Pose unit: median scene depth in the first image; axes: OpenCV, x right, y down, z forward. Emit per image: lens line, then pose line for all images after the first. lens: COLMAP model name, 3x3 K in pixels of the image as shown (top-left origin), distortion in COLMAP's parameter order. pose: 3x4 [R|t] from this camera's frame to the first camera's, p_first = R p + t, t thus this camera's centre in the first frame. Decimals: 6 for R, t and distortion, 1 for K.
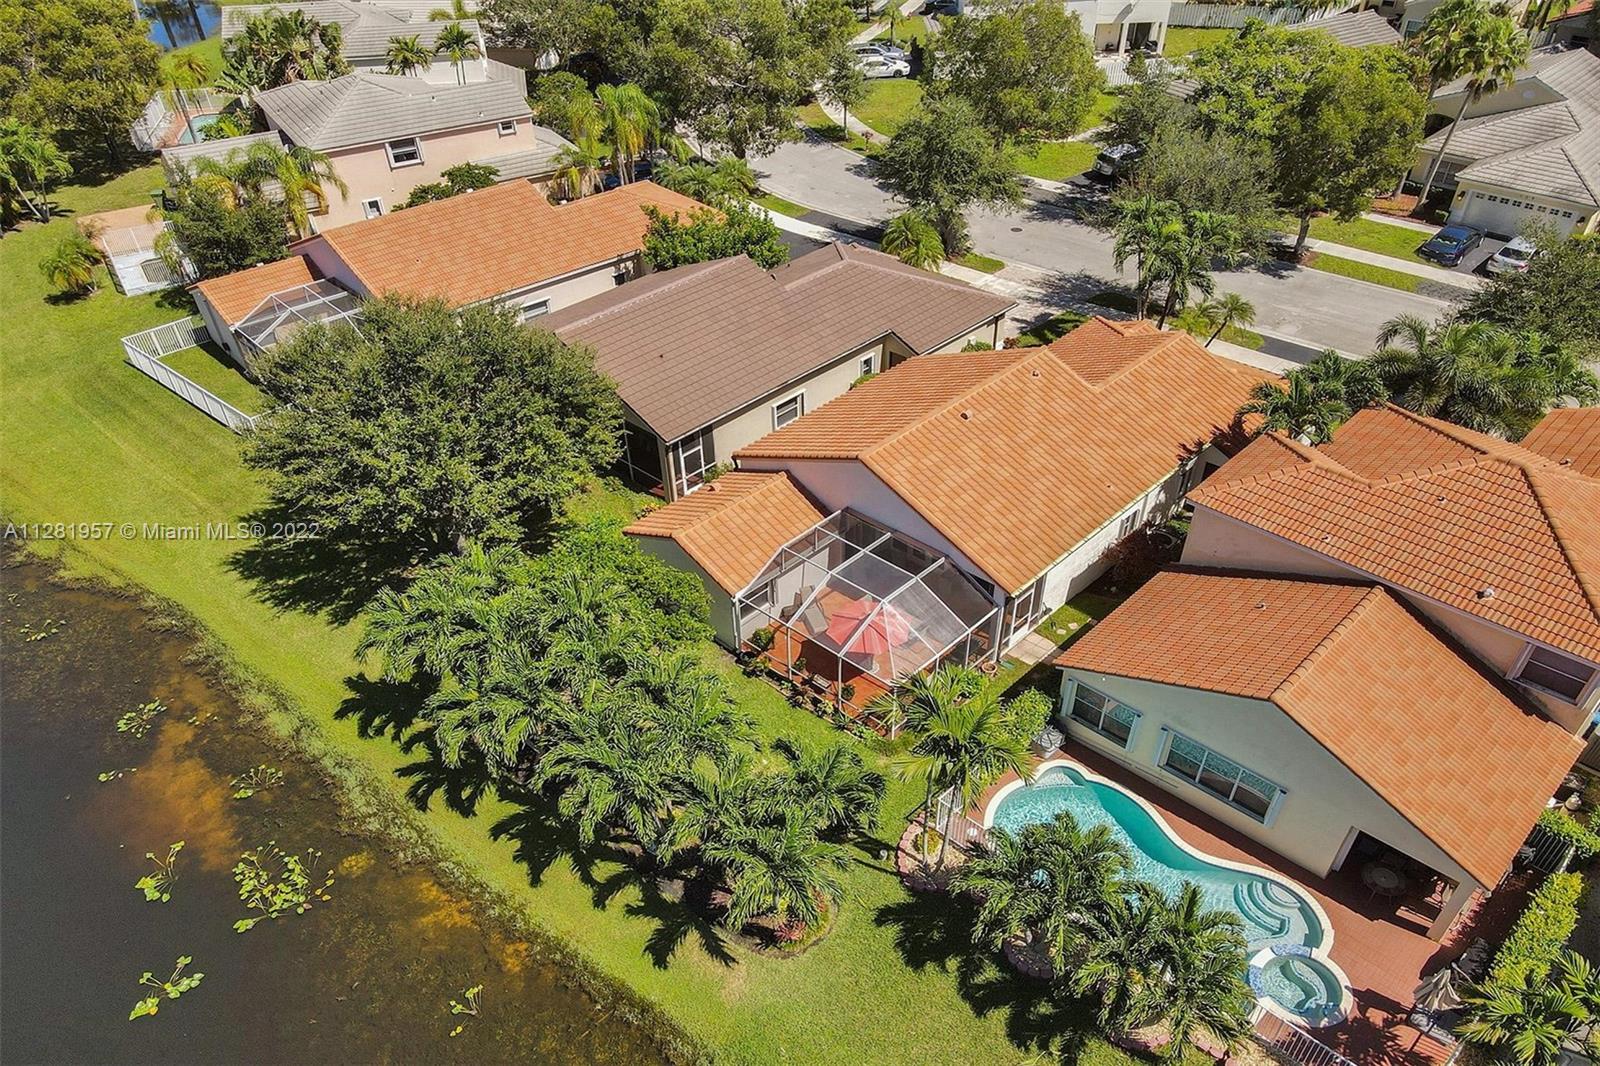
lens RADIAL K [[1271.8, 0, 837.6], [0, 1271.8, 534.8], [0, 0, 1]] dist [0.011510, 0.009116]
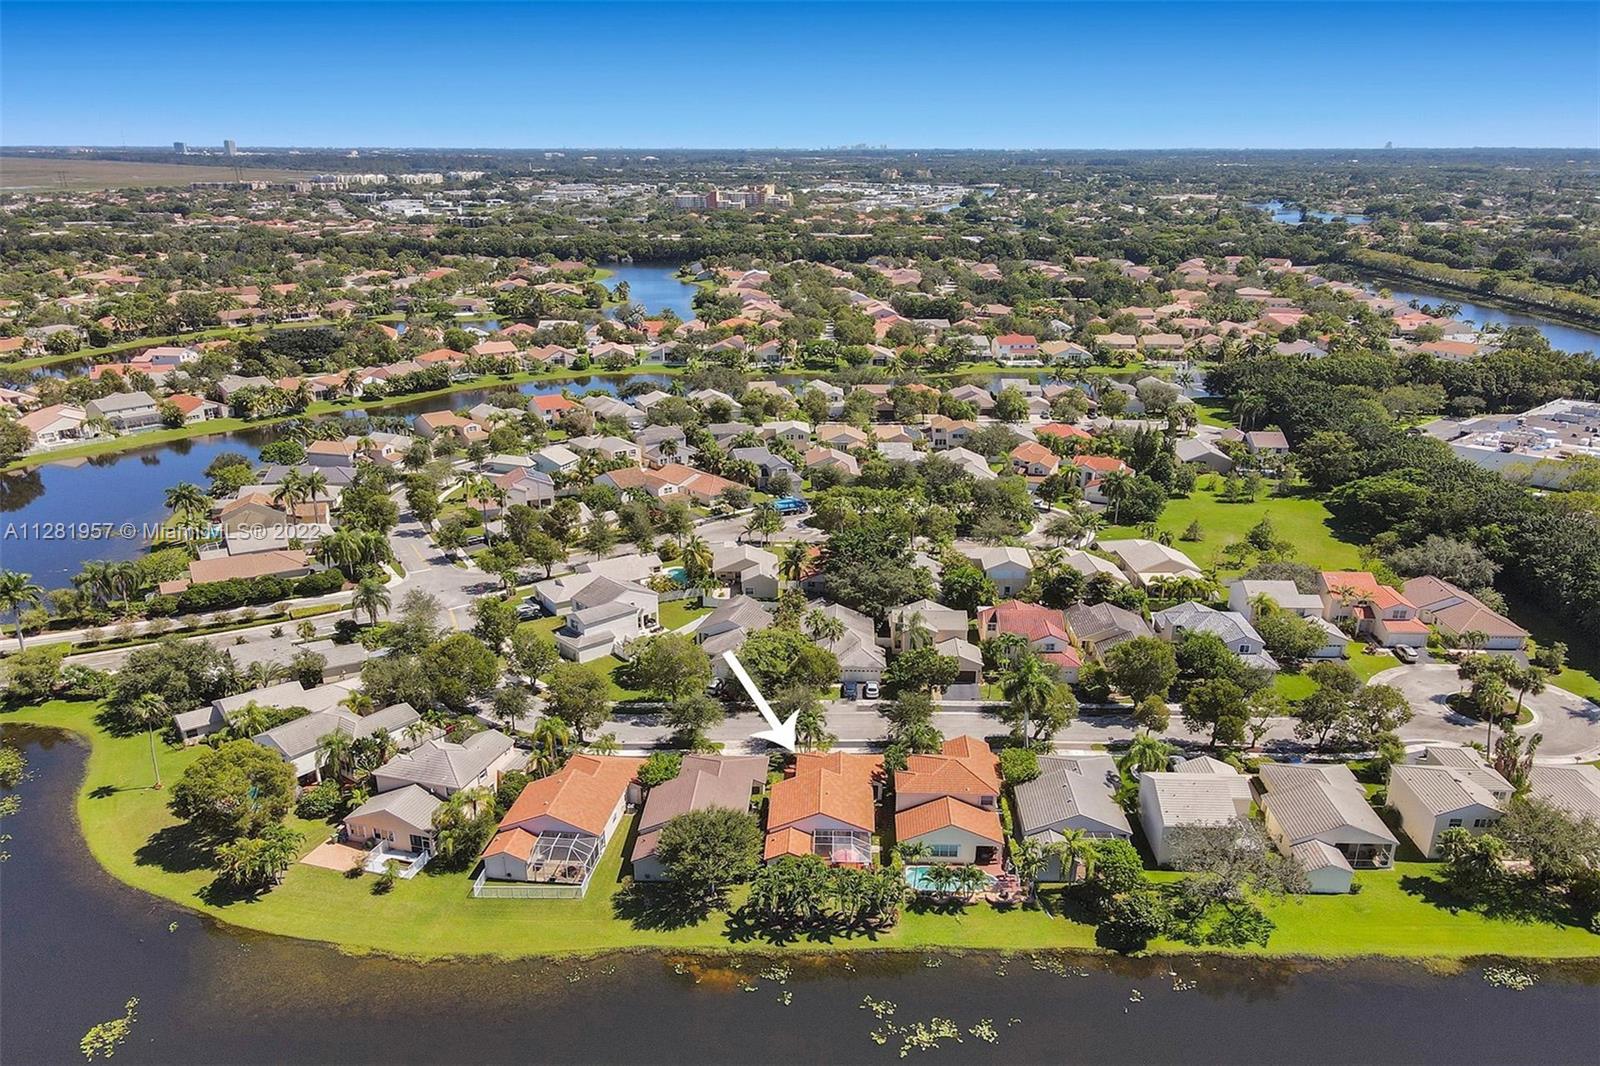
lens RADIAL K [[1182.8, 0, 806.9], [0, 1182.8, 500.6], [0, 0, 1]] dist [0.004684, 0.006290]
pose [[0.754094, -0.162950, 0.636231, -2.148801], [0.356712, 0.915011, -0.188443, -0.272971], [-0.551452, 0.369055, 0.748131, -1.928500]]
